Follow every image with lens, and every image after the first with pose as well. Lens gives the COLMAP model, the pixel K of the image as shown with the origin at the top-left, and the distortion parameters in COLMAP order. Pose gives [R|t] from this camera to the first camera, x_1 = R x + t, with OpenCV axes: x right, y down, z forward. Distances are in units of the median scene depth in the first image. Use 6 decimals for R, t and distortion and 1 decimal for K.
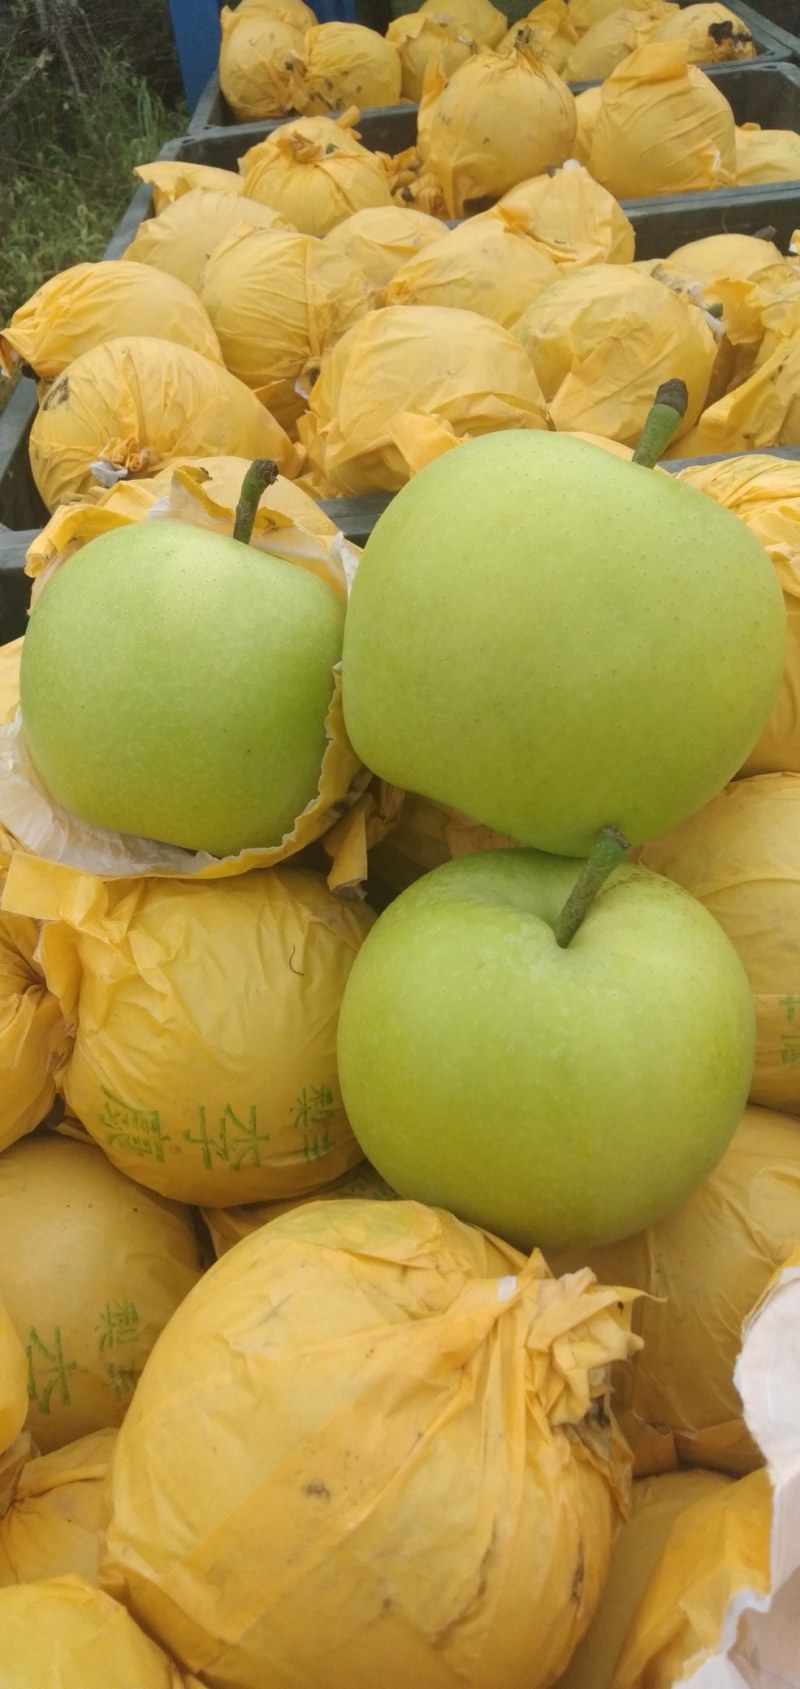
lens RADIAL K [[1250.4, 0, 400.0], [0, 1250.4, 844.5], [0, 0, 1]] dist [0.086480, -0.163225]
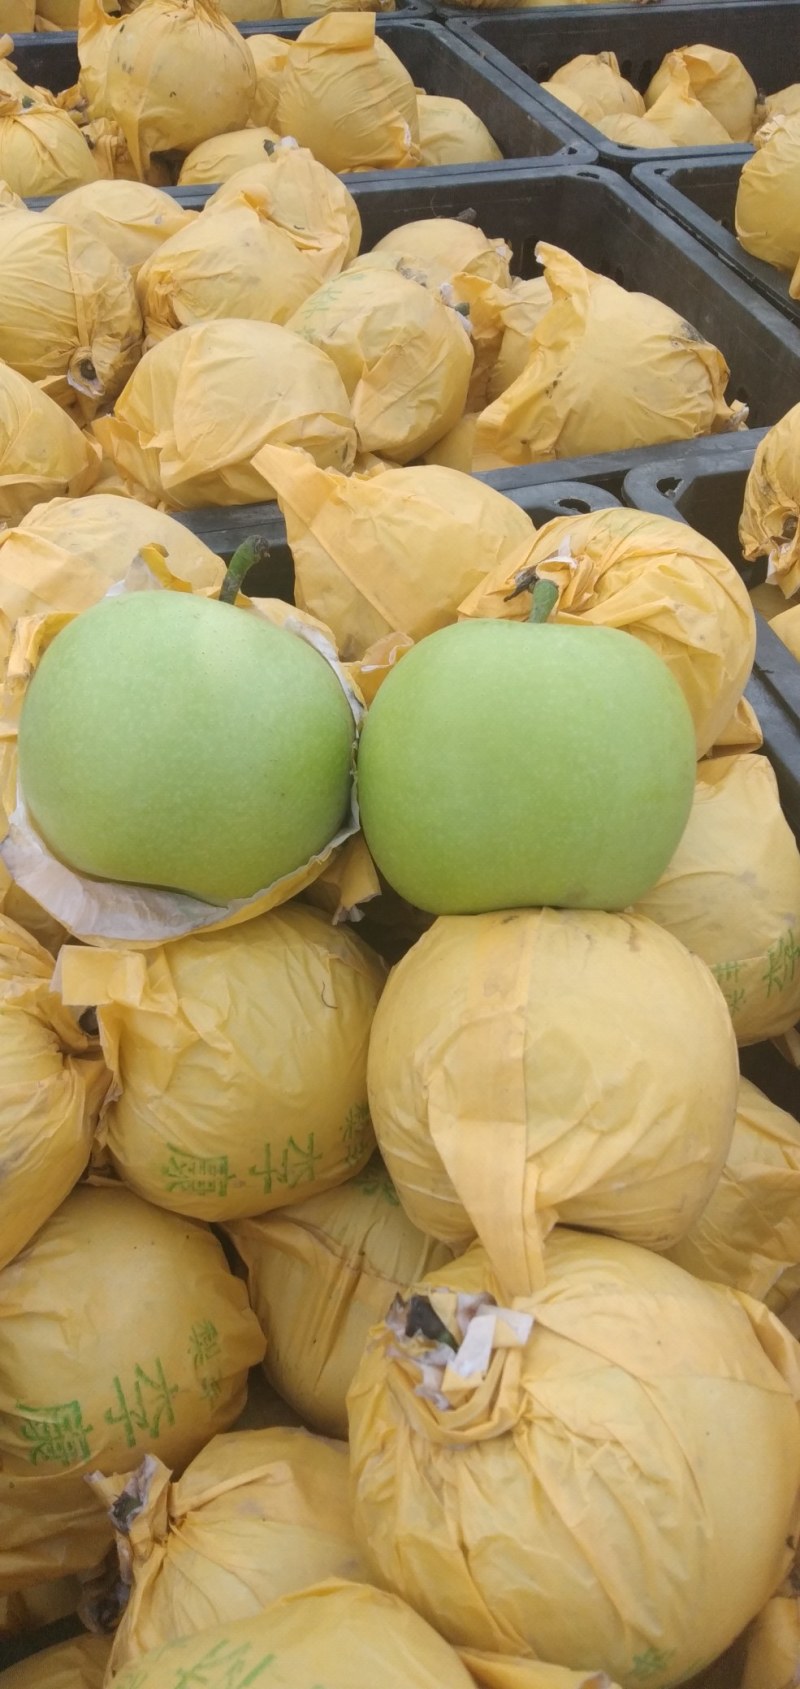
lens RADIAL K [[1248.8, 0, 400.0], [0, 1248.8, 844.5], [0, 0, 1]] dist [0.086838, -0.148245]
pose [[0.945508, -0.114349, 0.304860, -0.219846], [0.089139, 0.991438, 0.095417, -0.090062], [-0.313161, -0.063043, 0.947605, -0.045519]]
